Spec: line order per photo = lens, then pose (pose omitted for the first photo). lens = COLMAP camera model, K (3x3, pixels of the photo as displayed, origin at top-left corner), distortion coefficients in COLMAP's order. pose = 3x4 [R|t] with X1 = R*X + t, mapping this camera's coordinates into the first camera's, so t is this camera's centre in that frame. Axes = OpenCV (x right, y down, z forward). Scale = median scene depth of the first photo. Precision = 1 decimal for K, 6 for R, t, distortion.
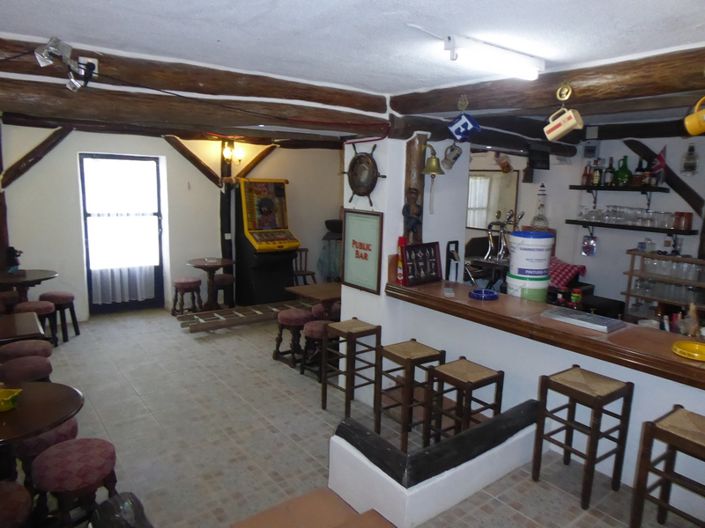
lens RADIAL K [[501.9, 0, 352.7], [0, 501.9, 263.2], [0, 0, 1]] dist [-0.022103, 0.001329]
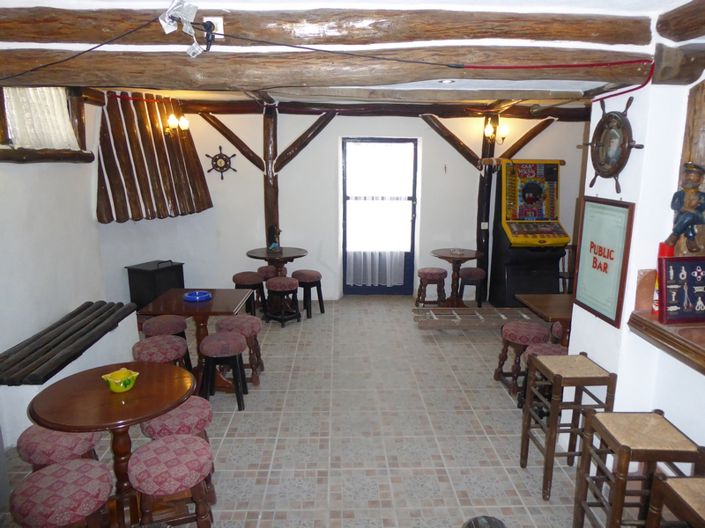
lens RADIAL K [[501.9, 0, 350.9], [0, 501.9, 265.6], [0, 0, 1]] dist [-0.022103, 0.001329]
pose [[0.816872, 0.095340, -0.568885, 0.098500], [-0.076670, 0.995441, 0.056736, -0.021522], [0.571701, -0.002730, 0.820457, 0.195870]]
